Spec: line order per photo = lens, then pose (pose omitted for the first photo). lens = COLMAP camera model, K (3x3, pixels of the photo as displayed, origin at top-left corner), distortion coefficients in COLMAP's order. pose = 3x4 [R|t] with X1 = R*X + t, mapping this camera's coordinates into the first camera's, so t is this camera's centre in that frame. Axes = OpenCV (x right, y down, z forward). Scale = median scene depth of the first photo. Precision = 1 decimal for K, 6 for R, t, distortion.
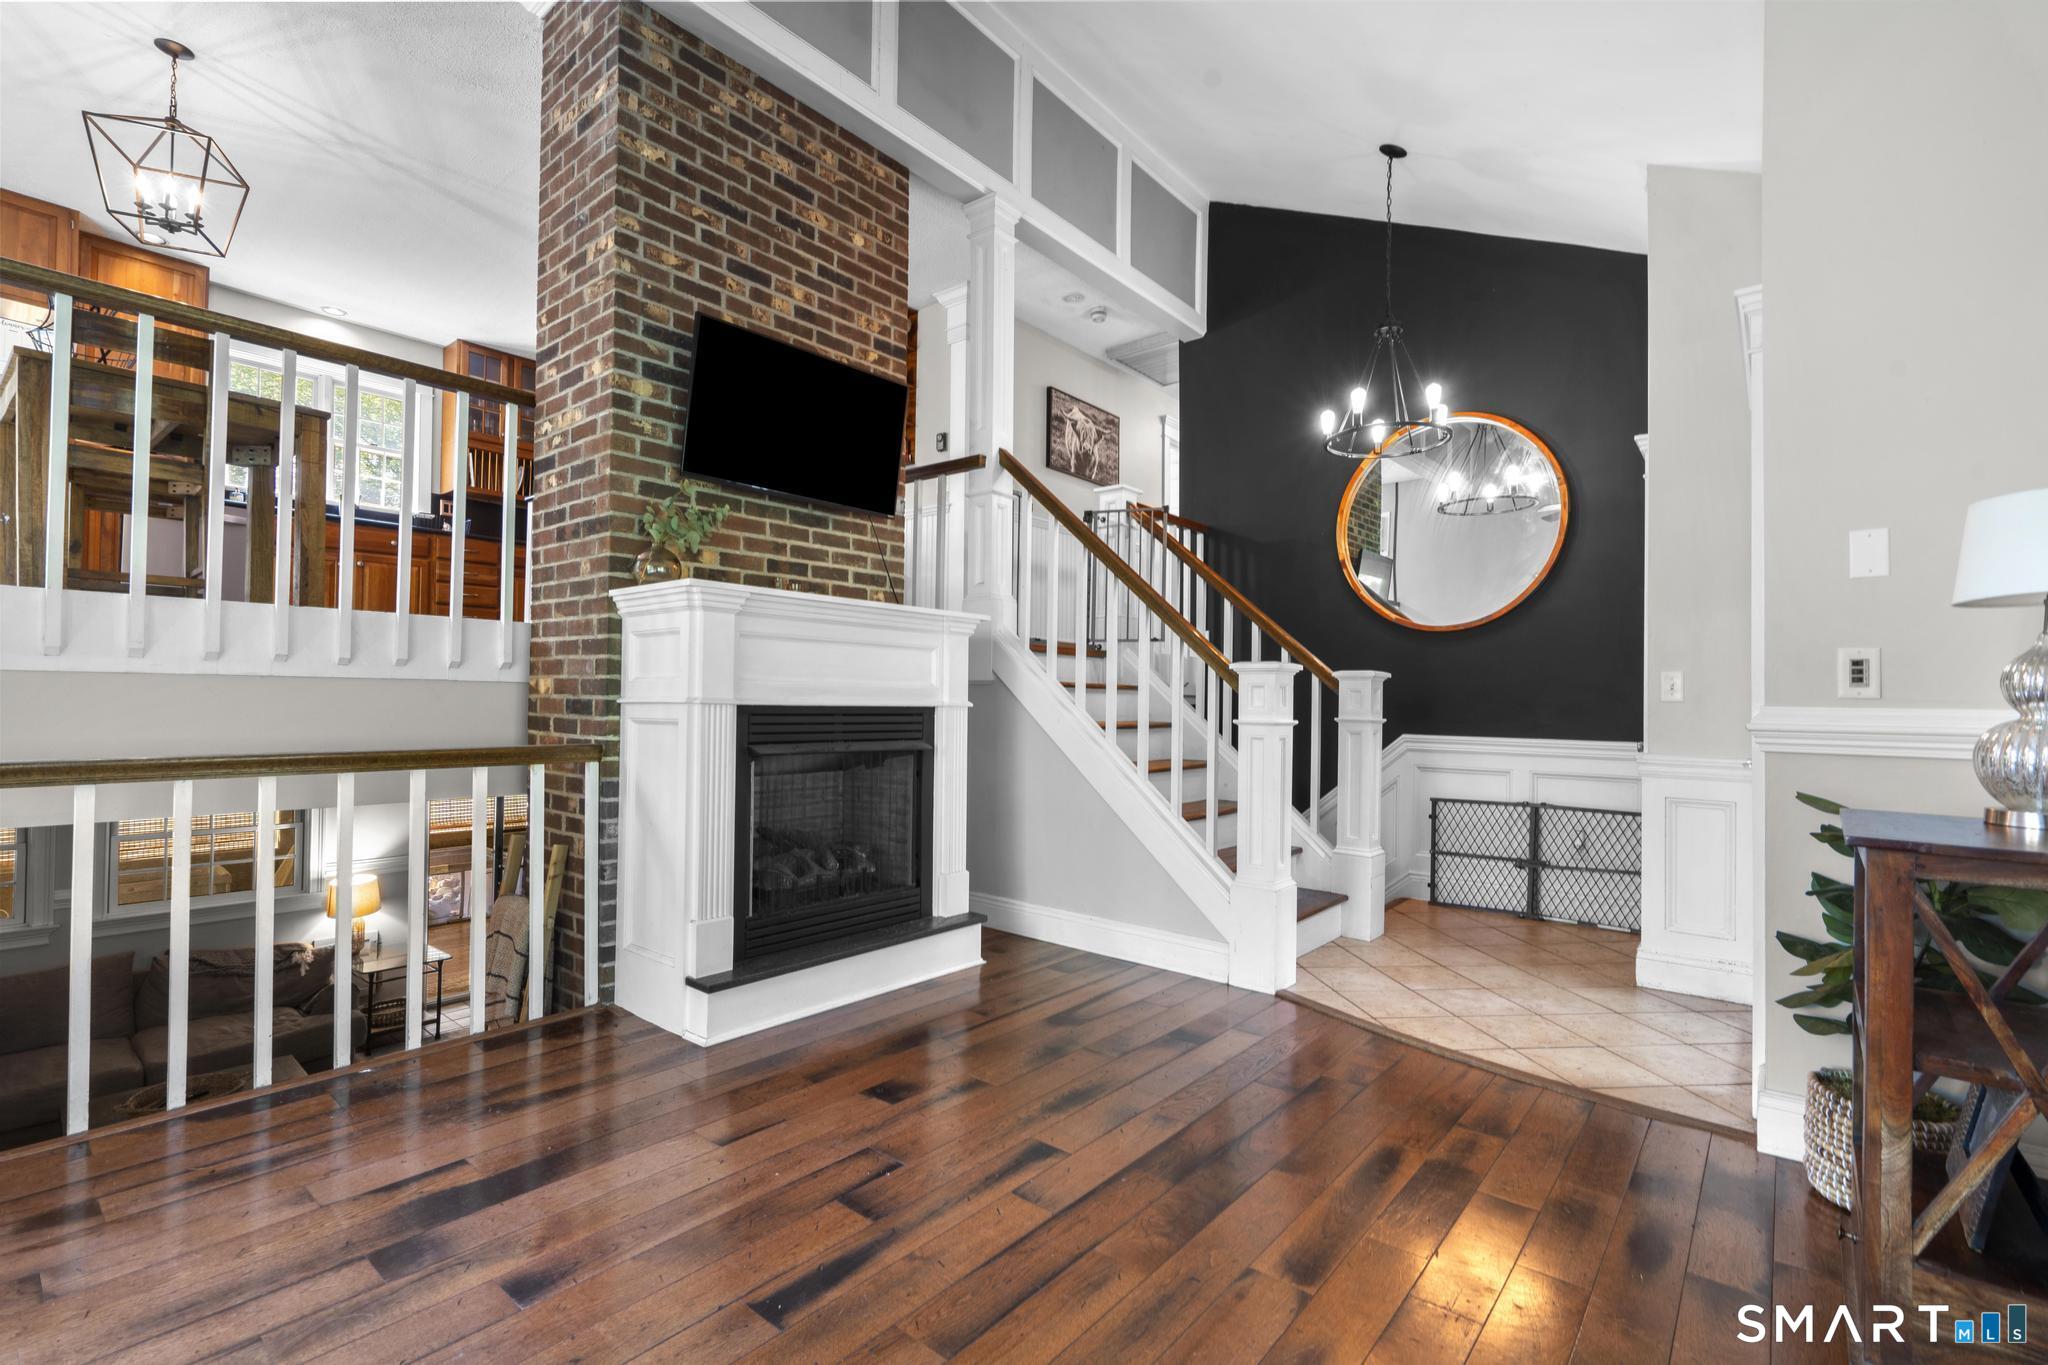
lens RADIAL K [[919.5, 0, 1023.2], [0, 919.5, 686.9], [0, 0, 1]] dist [-0.010192, 0.007032]
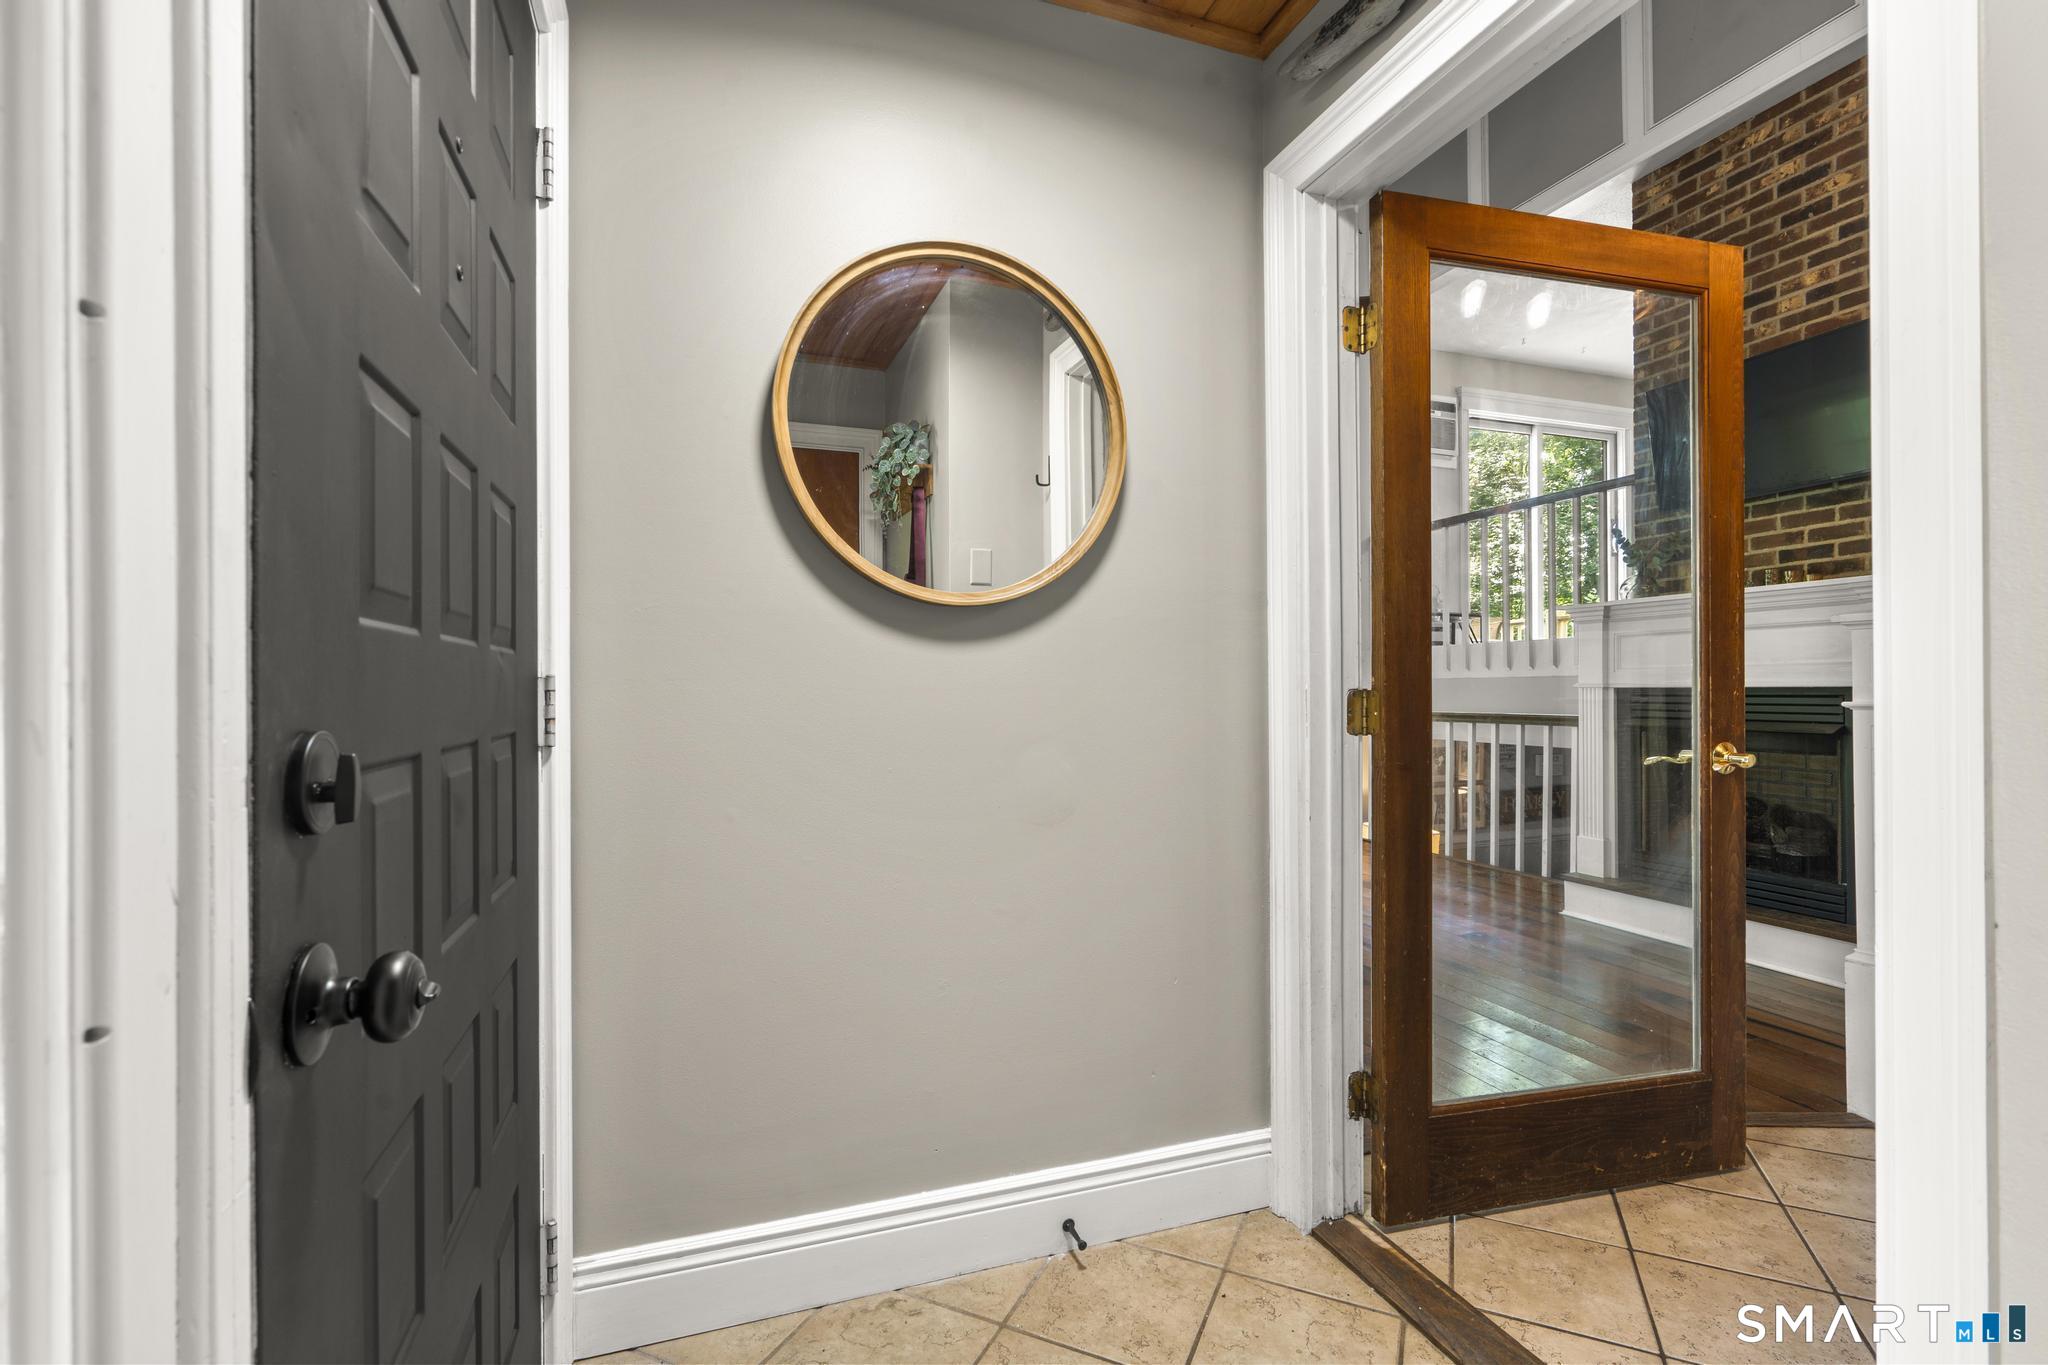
lens RADIAL K [[914.4, 0, 1030.0], [0, 914.4, 686.3], [0, 0, 1]] dist [-0.001297, 0.000420]
pose [[-0.512355, -0.014110, -0.858658, 1.061634], [0.013365, 0.999613, -0.024402, 0.031521], [0.858670, -0.023978, -0.511968, 0.777715]]
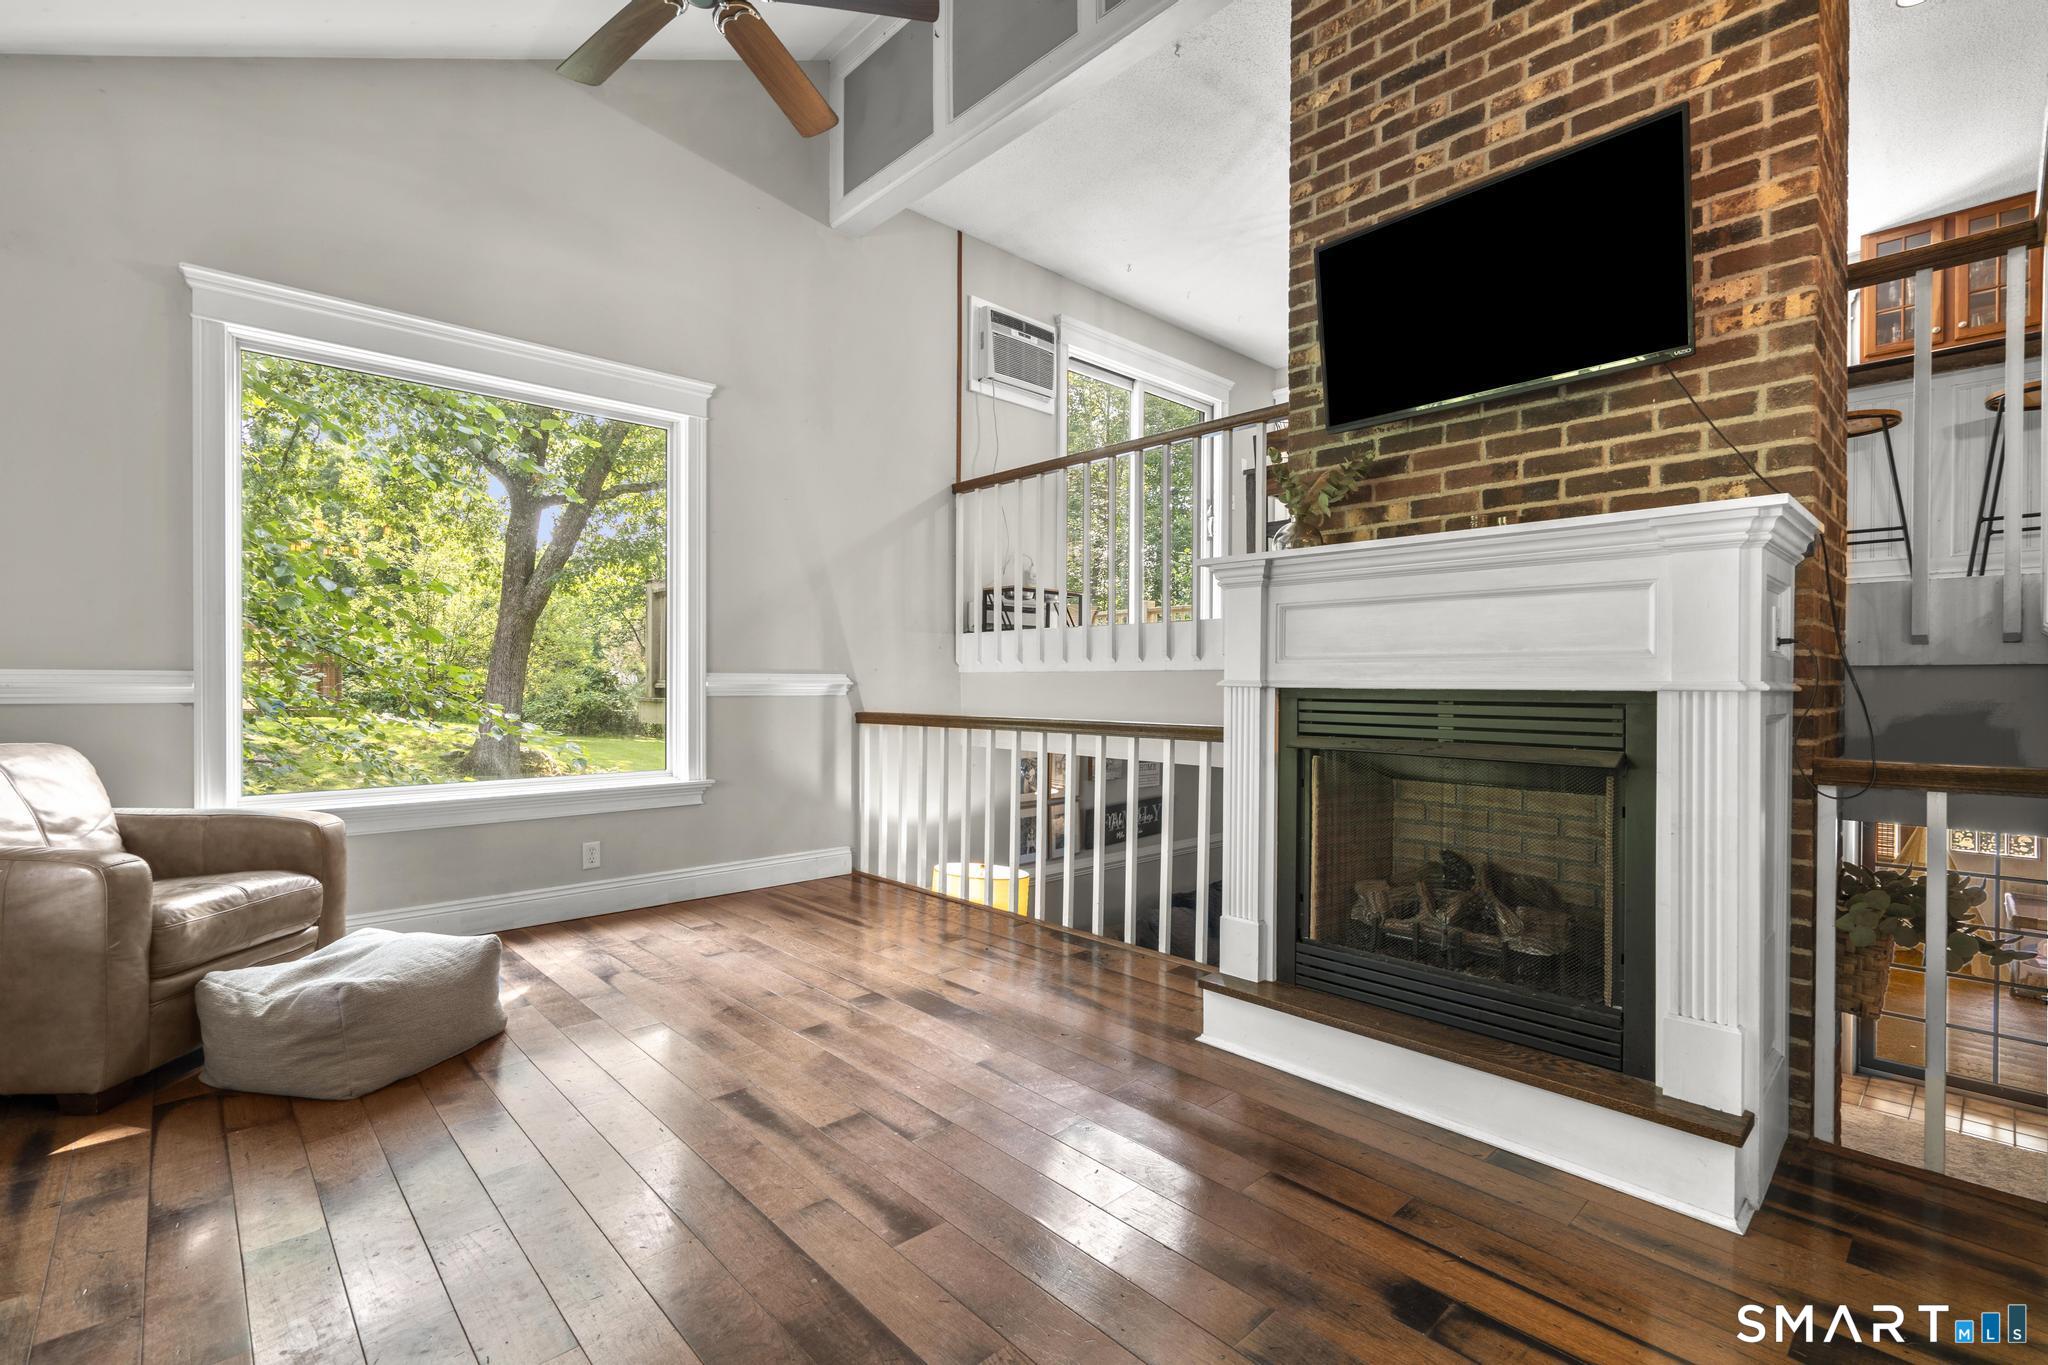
lens RADIAL K [[919.5, 0, 1023.2], [0, 919.5, 686.9], [0, 0, 1]] dist [-0.010192, 0.007032]
pose [[-0.127481, -0.010029, -0.991790, 0.485174], [0.009696, 0.999888, -0.011358, 0.021435], [0.991794, -0.011064, -0.127369, 0.713910]]
